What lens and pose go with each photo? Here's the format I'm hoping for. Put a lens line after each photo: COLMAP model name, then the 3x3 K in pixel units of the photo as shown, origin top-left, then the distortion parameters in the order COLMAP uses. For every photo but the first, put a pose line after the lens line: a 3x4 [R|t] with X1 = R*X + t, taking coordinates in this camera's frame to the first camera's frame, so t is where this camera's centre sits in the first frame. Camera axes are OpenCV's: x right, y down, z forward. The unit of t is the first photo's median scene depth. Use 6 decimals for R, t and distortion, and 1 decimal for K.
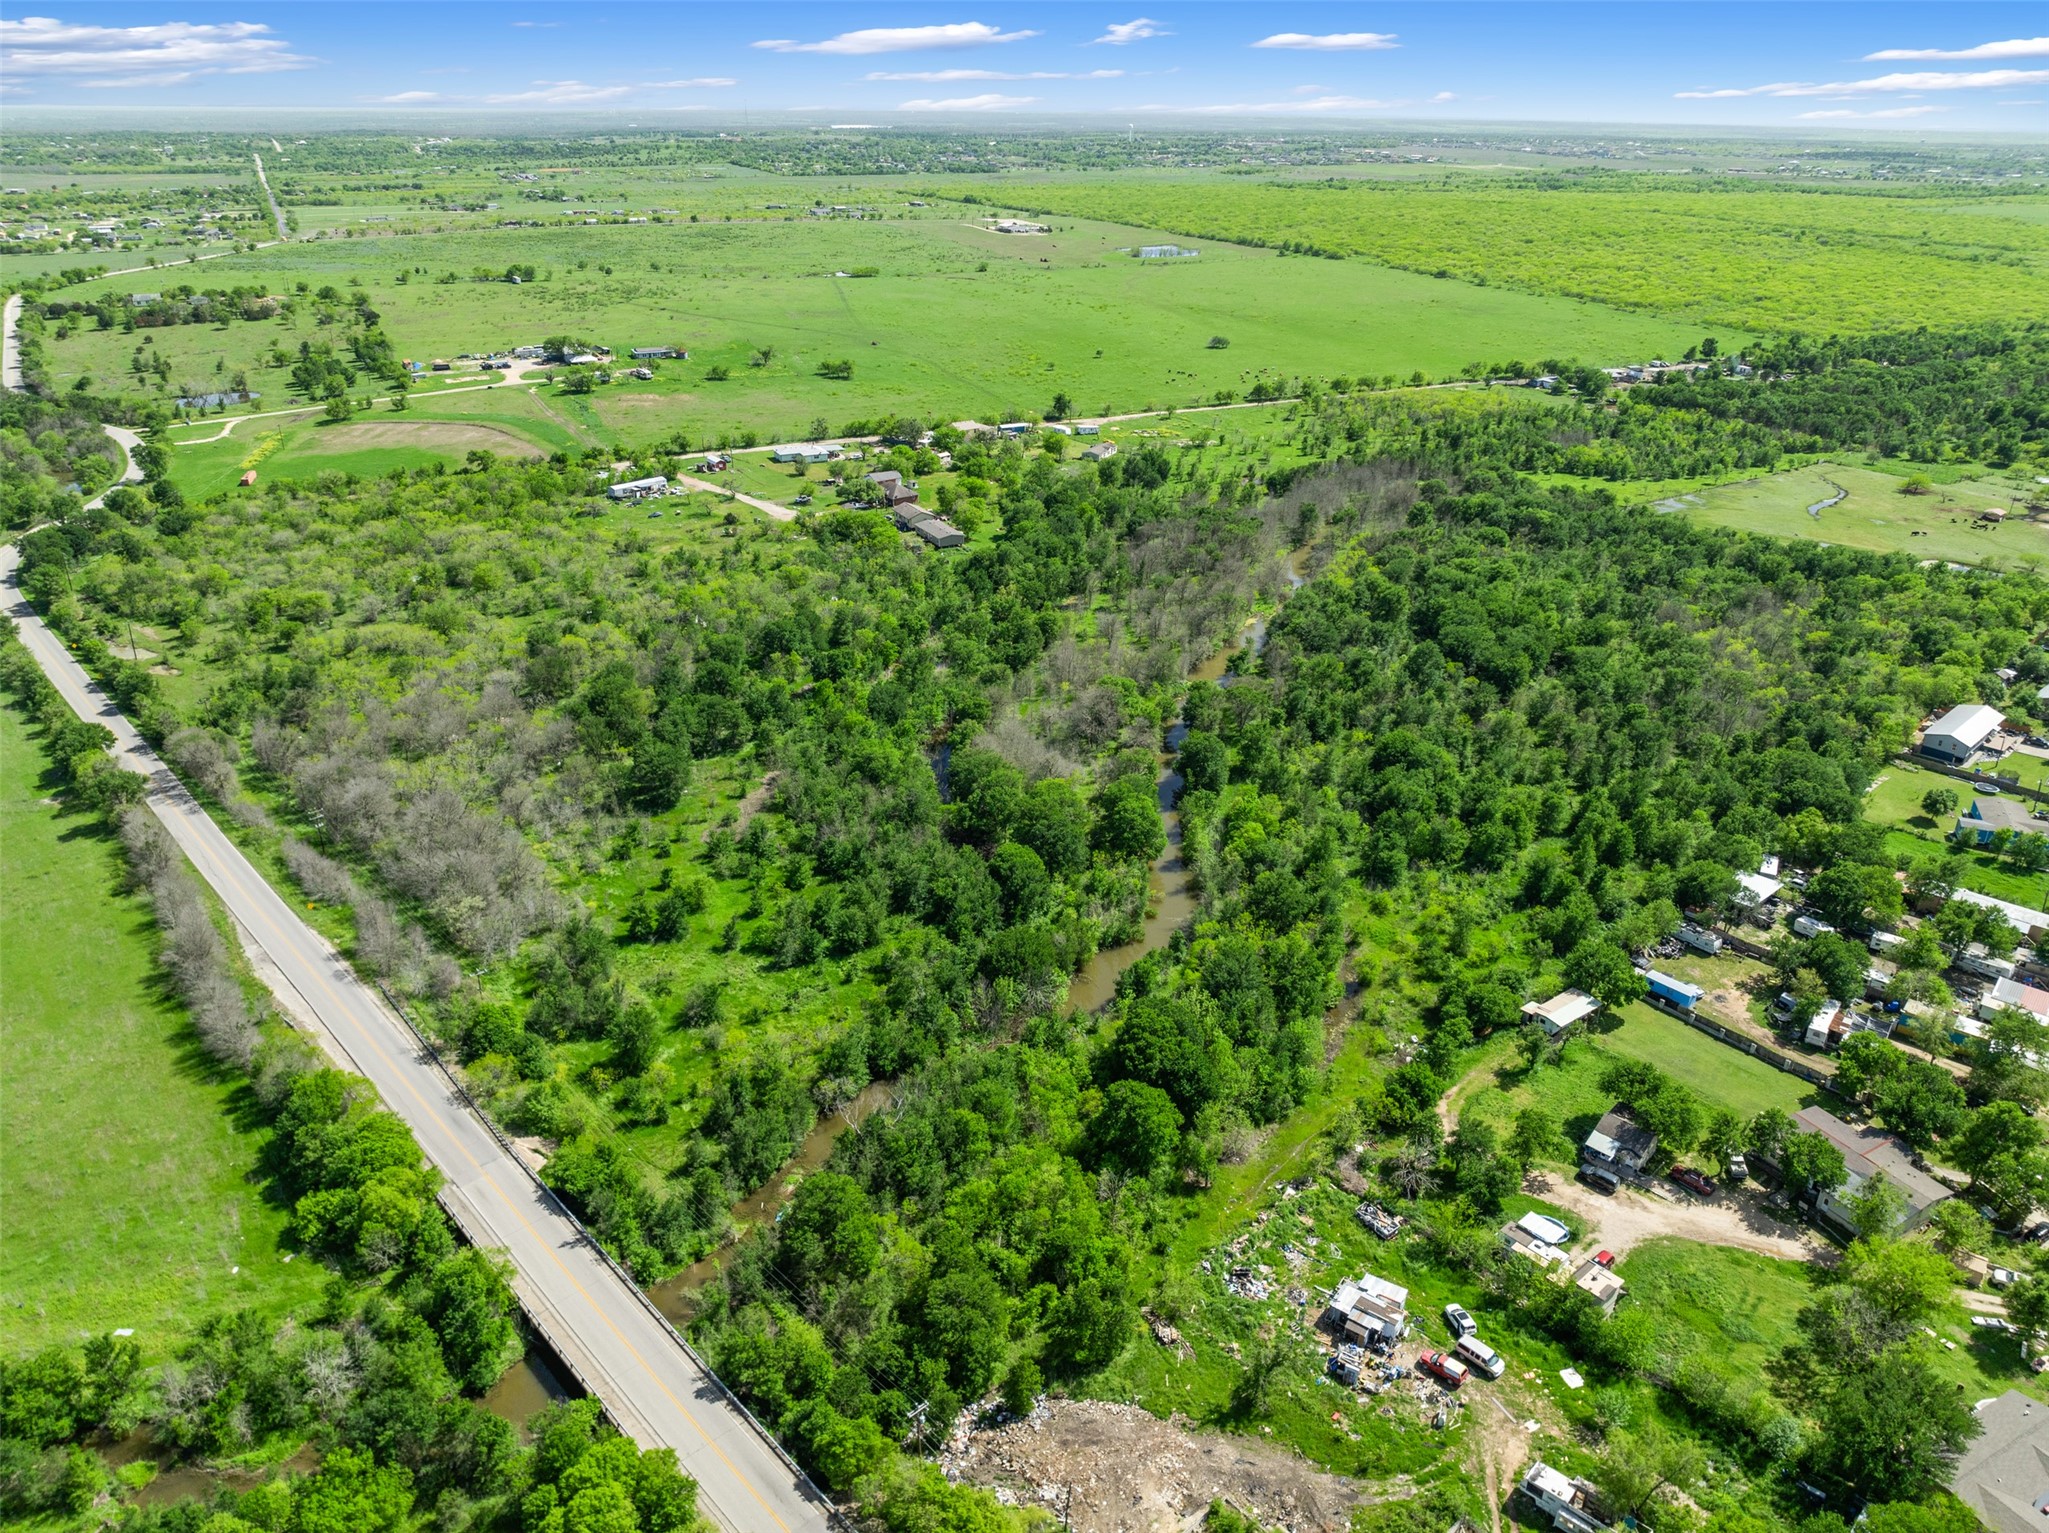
lens RADIAL K [[1429.7, 0, 1064.0], [0, 1429.7, 761.0], [0, 0, 1]] dist [-0.035744, 0.004366]
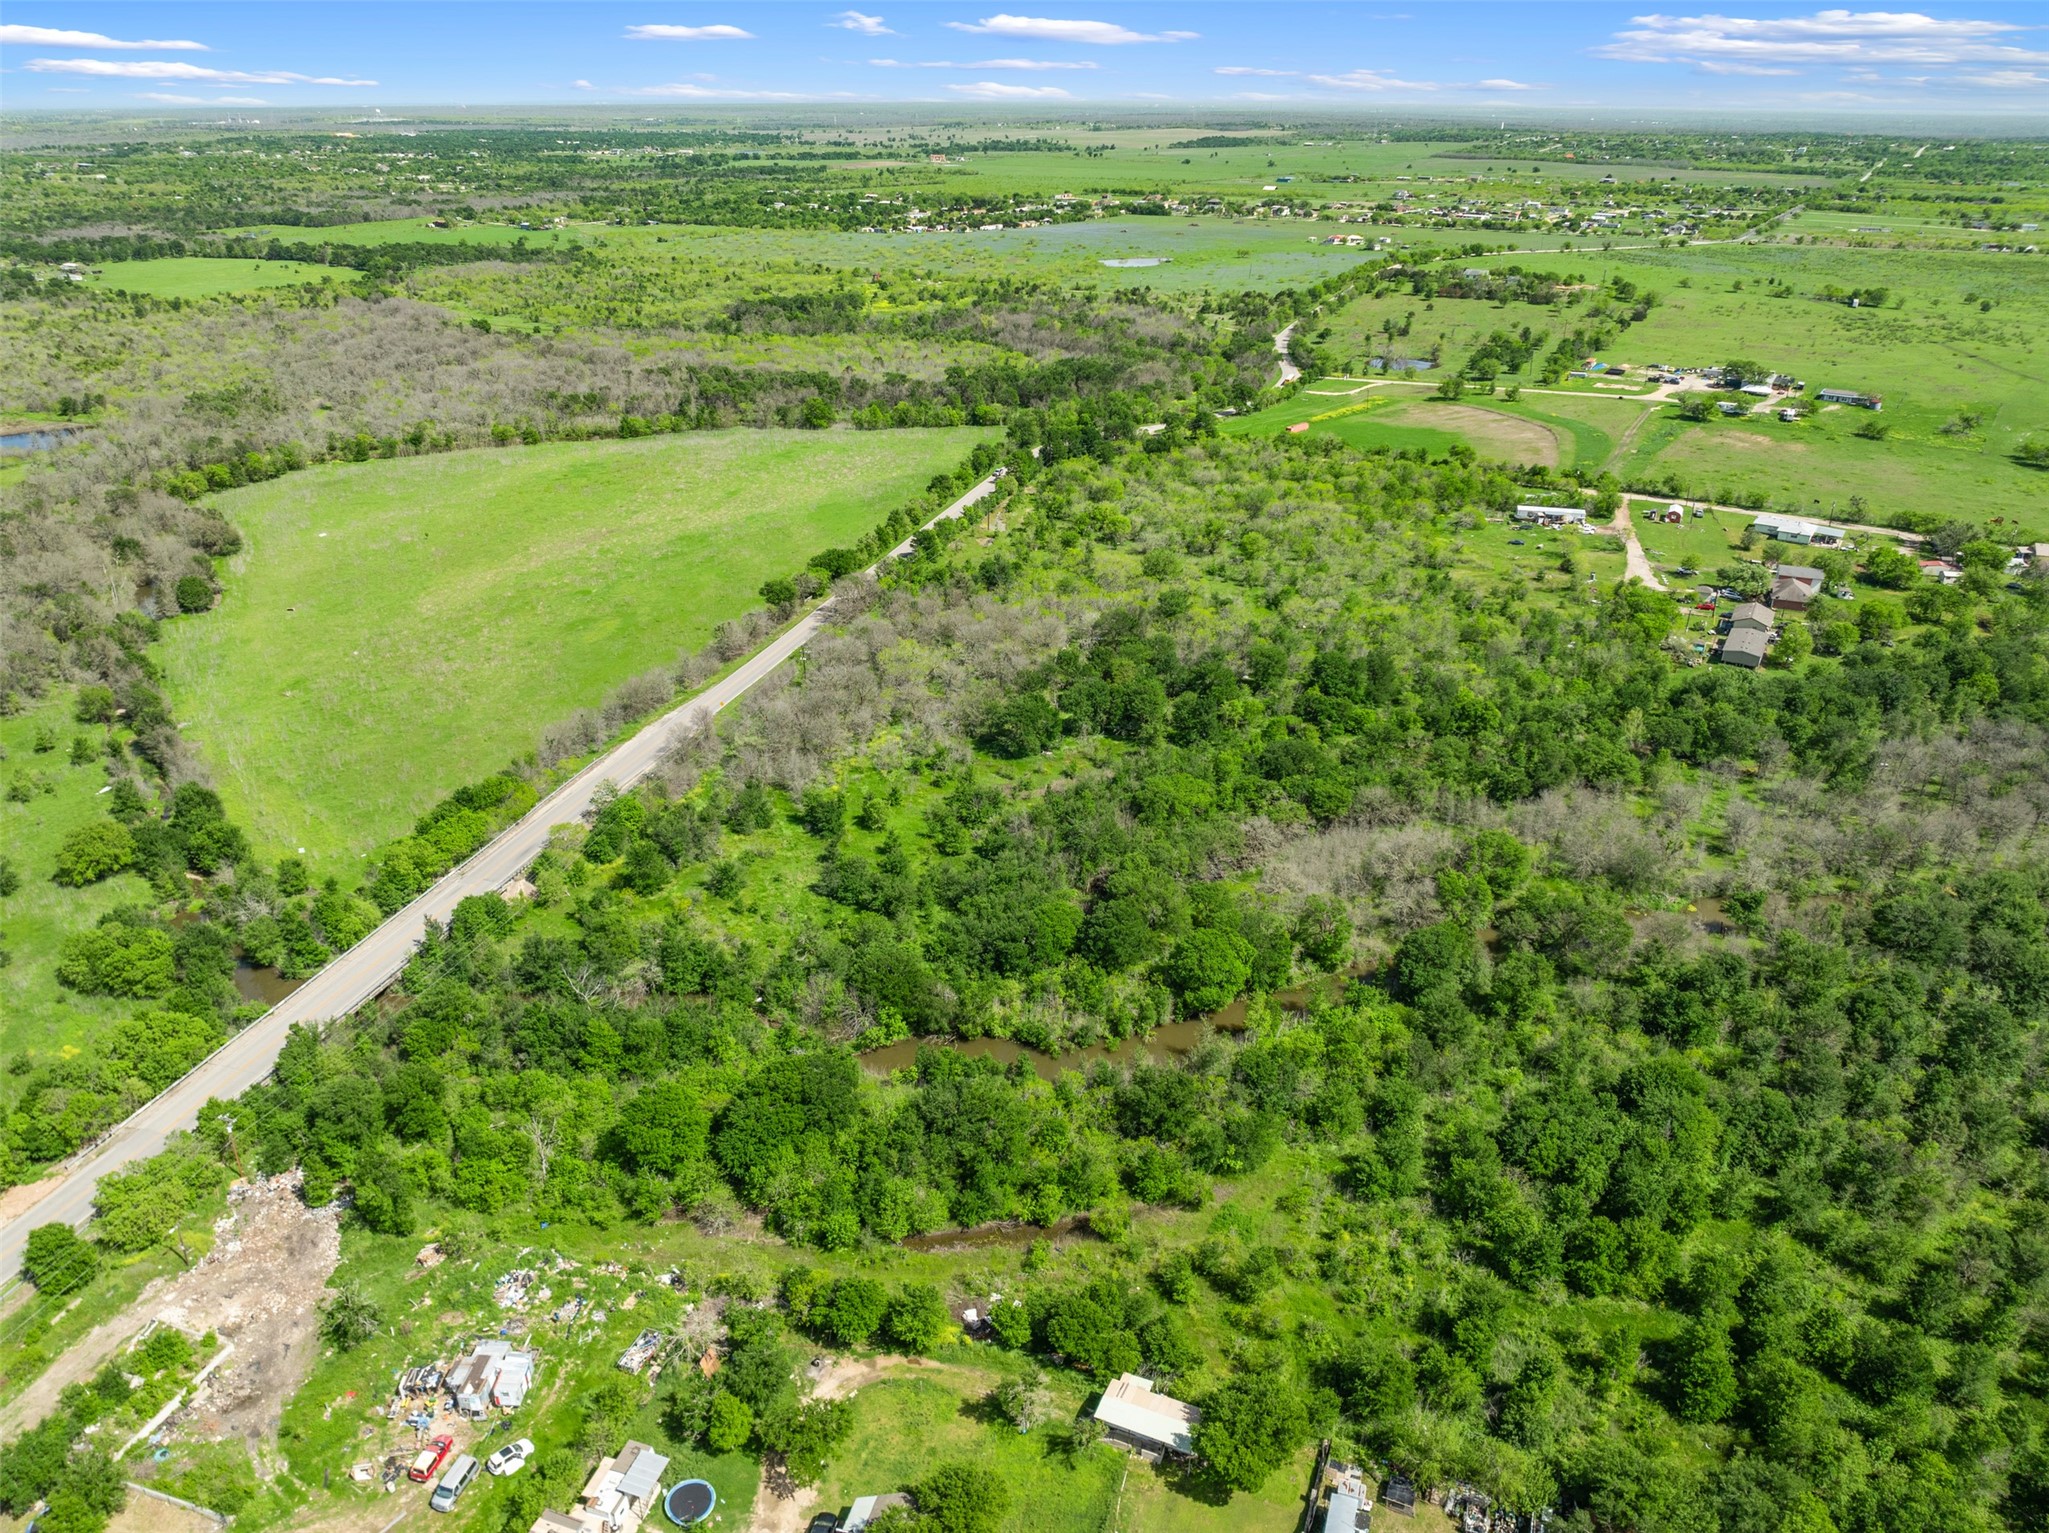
lens RADIAL K [[1475.4, 0, 1028.7], [0, 1475.4, 706.4], [0, 0, 1]] dist [-0.061358, 0.035858]
pose [[0.498243, 0.326368, -0.803267, 0.462217], [-0.362093, 0.920116, 0.149248, -0.132150], [0.787808, 0.216495, 0.576617, 0.287909]]
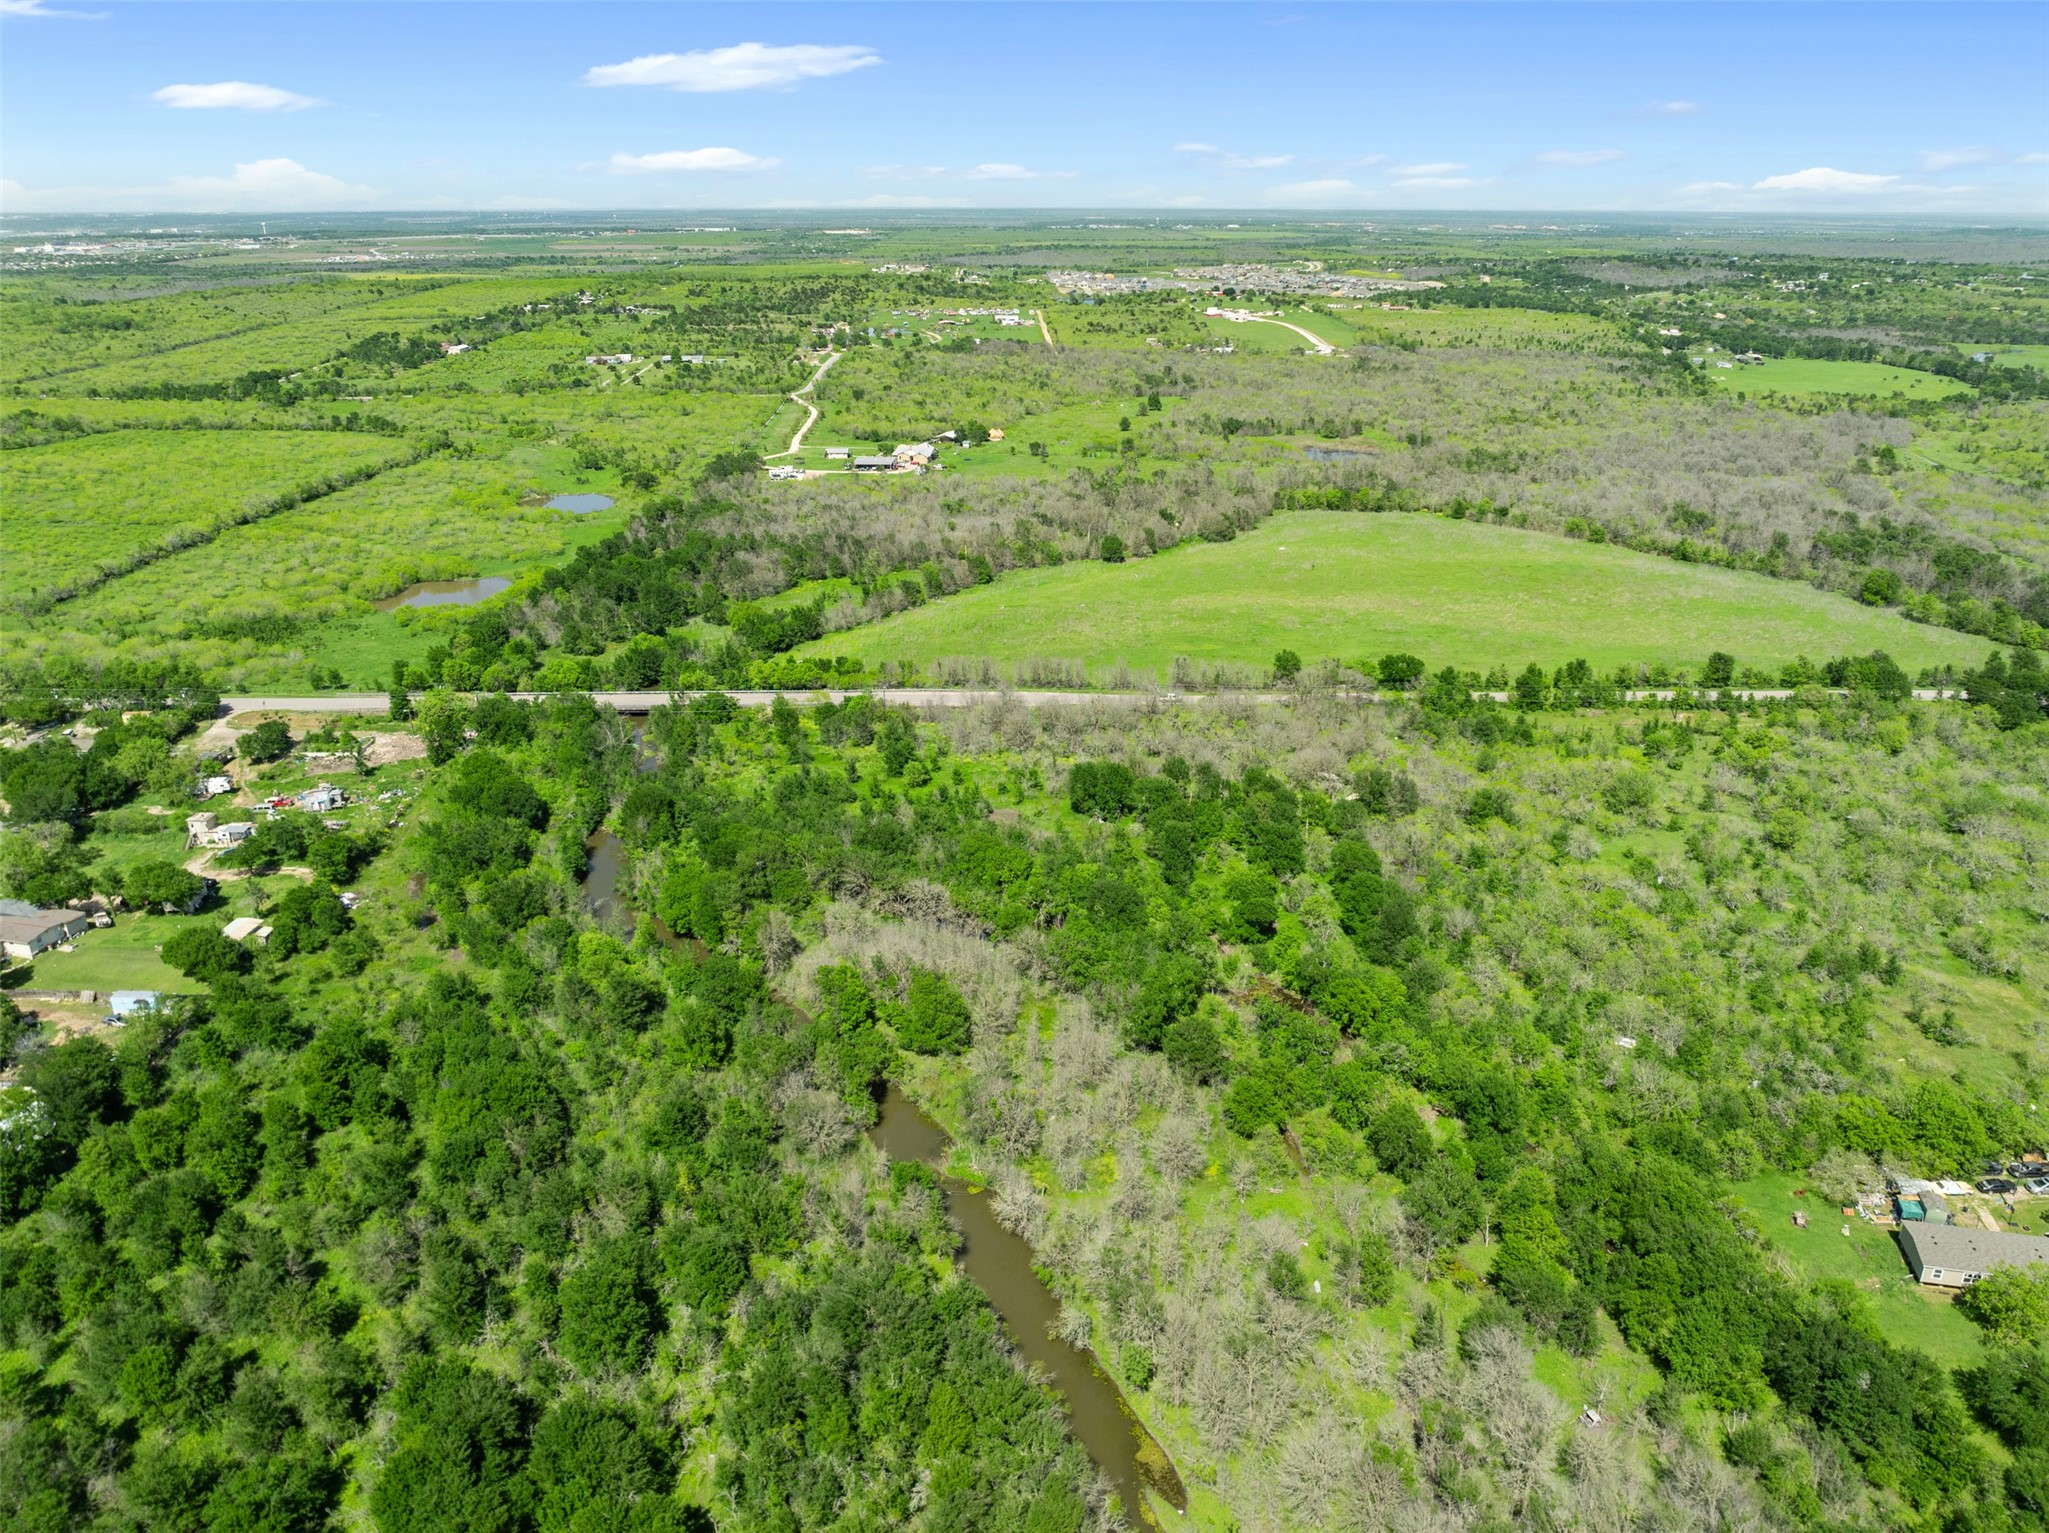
lens RADIAL K [[1451.4, 0, 1035.7], [0, 1451.4, 768.2], [0, 0, 1]] dist [-0.045753, 0.013245]
pose [[-0.674081, 0.257723, -0.692238, 0.417364], [-0.318306, 0.744329, 0.587074, -0.515892], [0.666555, 0.616079, -0.419704, 1.126683]]
